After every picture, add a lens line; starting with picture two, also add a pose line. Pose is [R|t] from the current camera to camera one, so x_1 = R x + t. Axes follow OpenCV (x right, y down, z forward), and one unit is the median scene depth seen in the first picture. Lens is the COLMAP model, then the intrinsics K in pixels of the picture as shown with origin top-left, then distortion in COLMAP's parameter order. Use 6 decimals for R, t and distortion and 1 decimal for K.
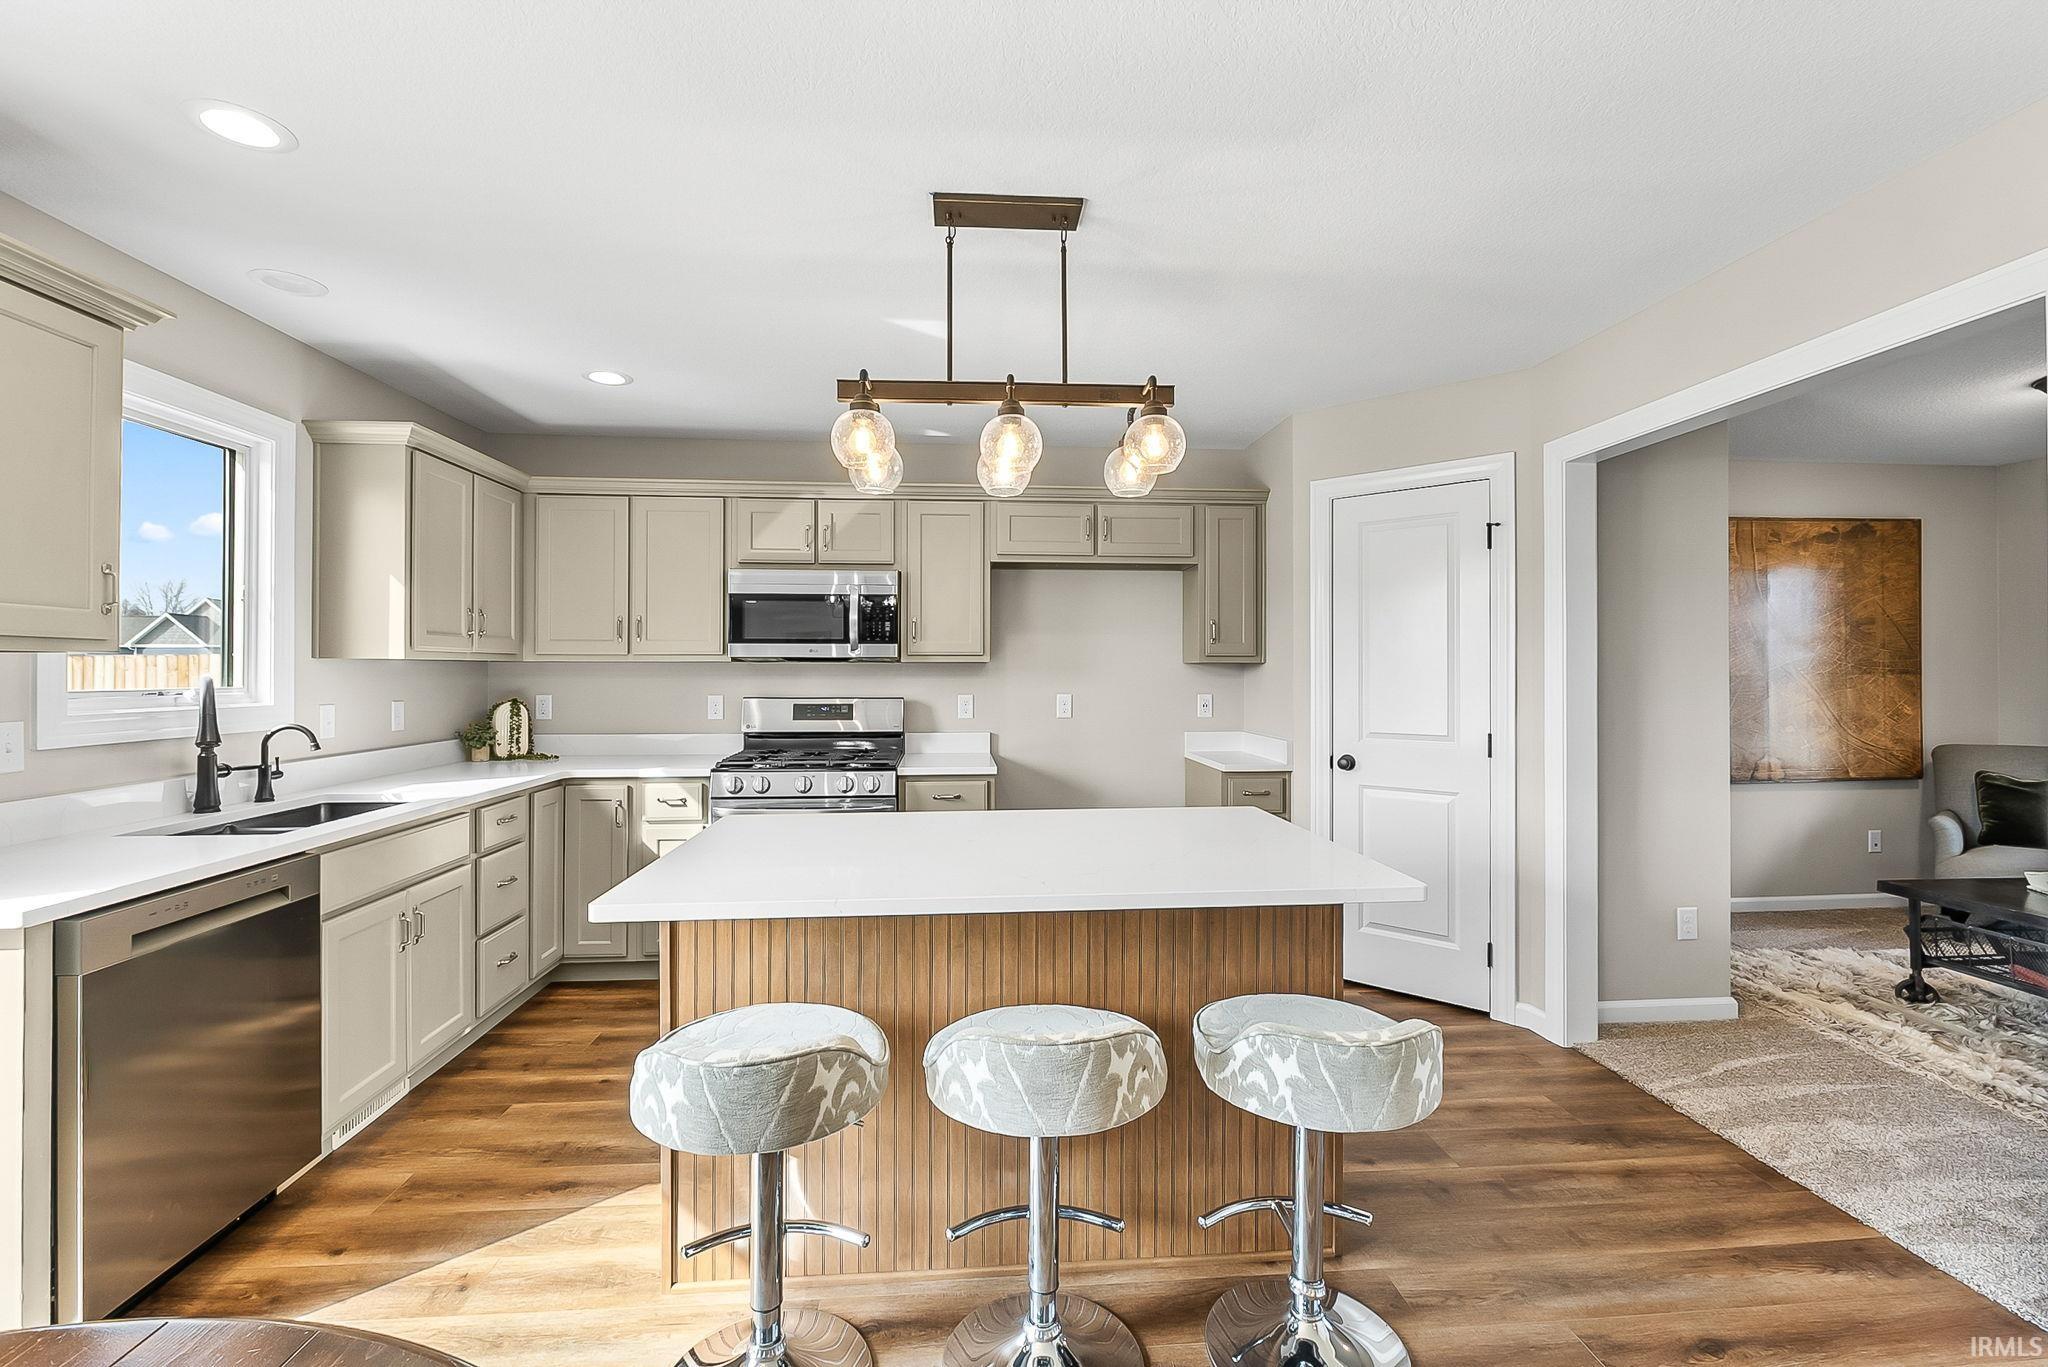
lens RADIAL K [[874.3, 0, 1028.0], [0, 874.3, 668.2], [0, 0, 1]] dist [-0.004549, -0.000641]
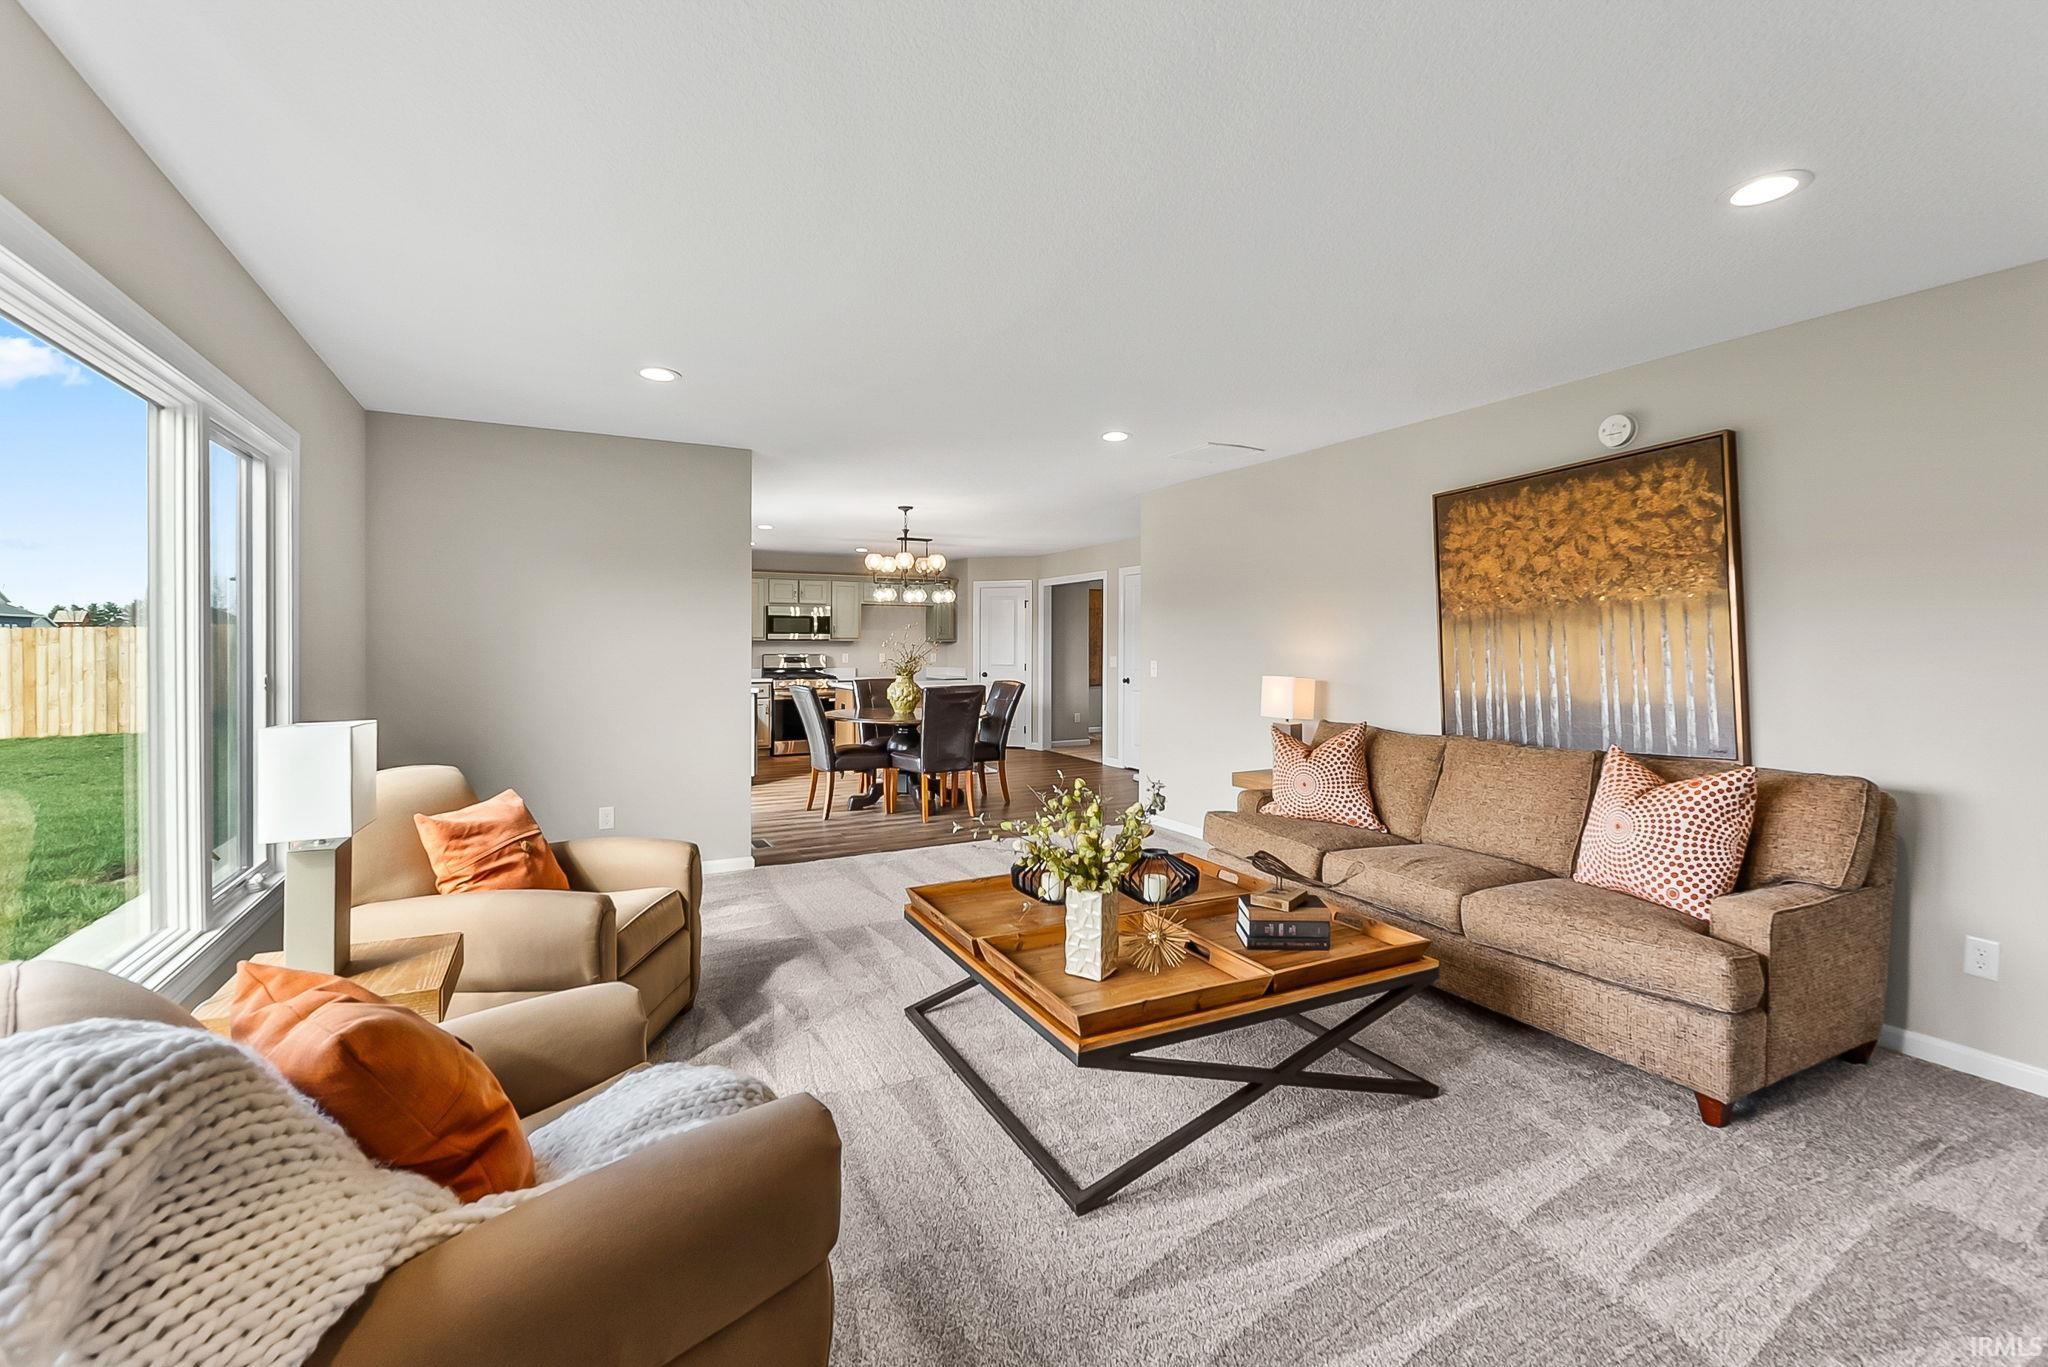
lens RADIAL K [[874.3, 0, 1026.8], [0, 874.3, 670.3], [0, 0, 1]] dist [-0.004549, -0.000641]
pose [[0.917816, -0.005365, 0.396971, -0.681607], [-0.007881, 0.999466, 0.031727, -0.006576], [-0.396929, -0.032248, 0.917283, -1.780334]]
